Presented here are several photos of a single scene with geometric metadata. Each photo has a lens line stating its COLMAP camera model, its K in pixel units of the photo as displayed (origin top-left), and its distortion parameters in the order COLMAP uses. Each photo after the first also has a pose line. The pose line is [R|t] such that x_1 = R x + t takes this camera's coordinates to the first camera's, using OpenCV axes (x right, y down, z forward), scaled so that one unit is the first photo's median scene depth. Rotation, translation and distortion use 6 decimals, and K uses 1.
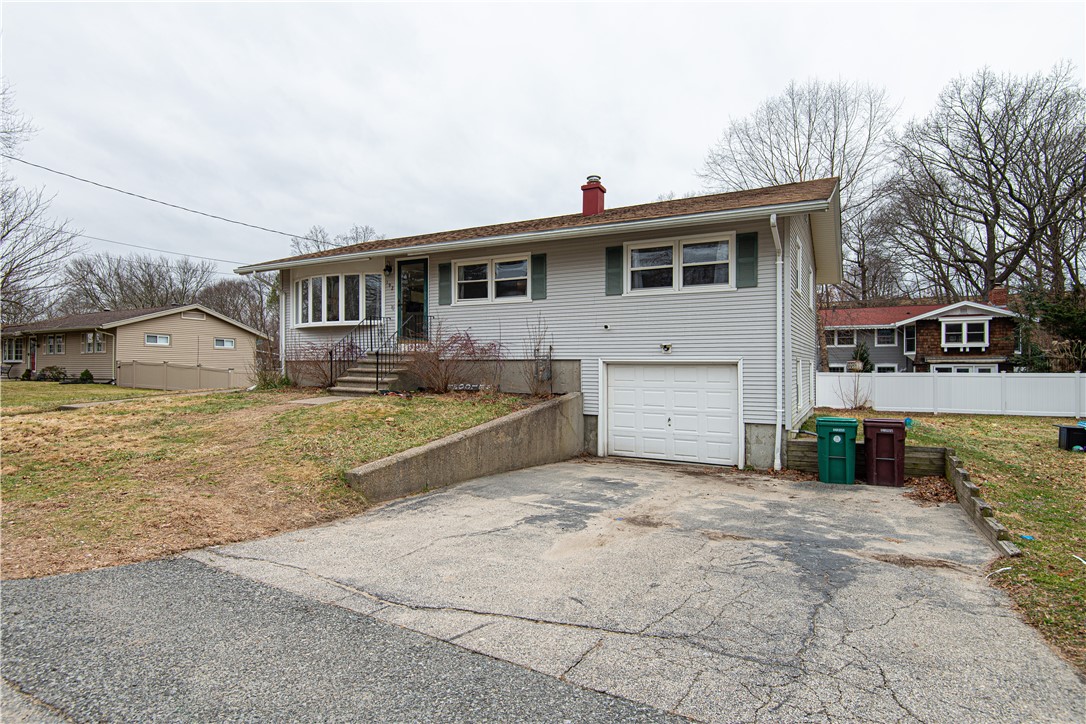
lens RADIAL K [[580.6, 0, 541.3], [0, 580.6, 379.2], [0, 0, 1]] dist [0.014095, -0.000593]
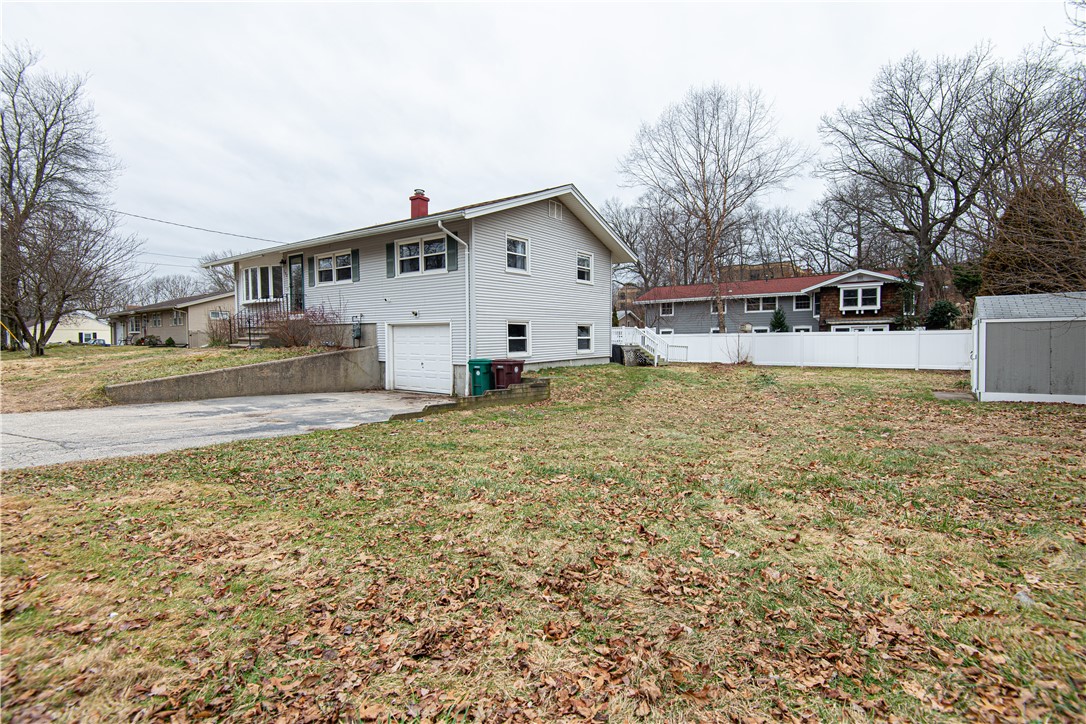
lens RADIAL K [[498.0, 0, 536.3], [0, 498.0, 359.9], [0, 0, 1]] dist [0.029826, -0.019025]
pose [[0.989962, -0.003945, -0.141279, 0.535432], [0.008063, 0.999559, 0.028585, 0.021765], [0.141104, -0.029437, 0.989557, -0.146018]]
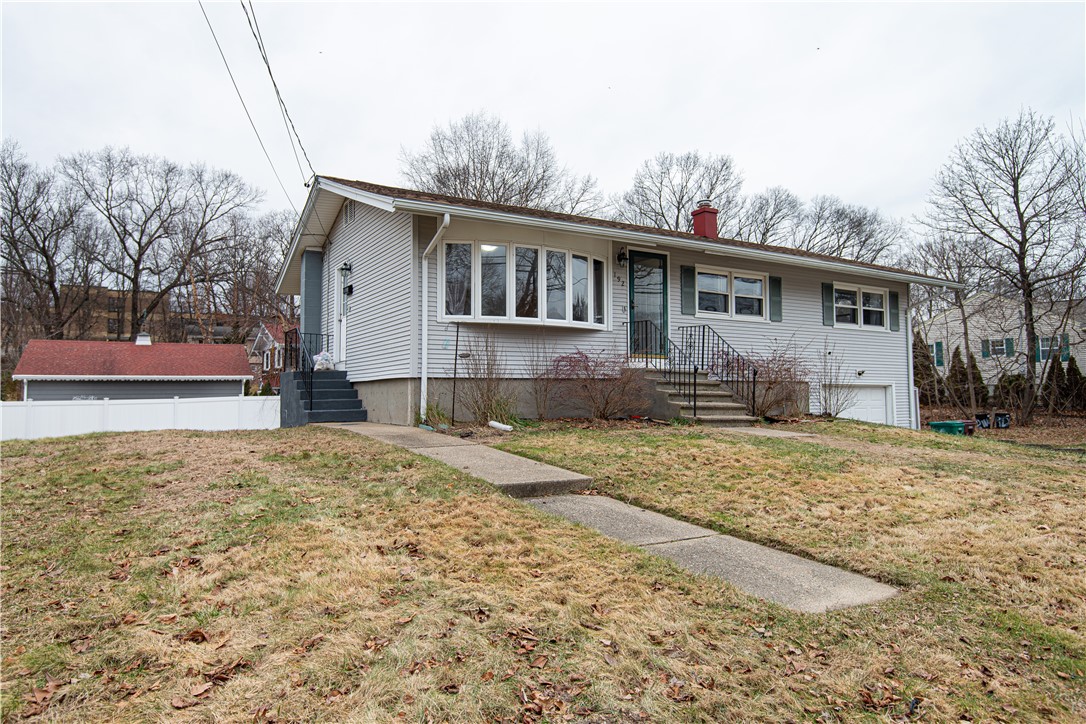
lens RADIAL K [[706.7, 0, 543.0], [0, 706.7, 362.0], [0, 0, 1]] dist [-0.002478, -0.000411]
pose [[0.519979, 0.026398, 0.853771, -1.109178], [0.006100, 0.999382, -0.034615, -0.022922], [-0.854157, 0.023207, 0.519497, 0.617814]]
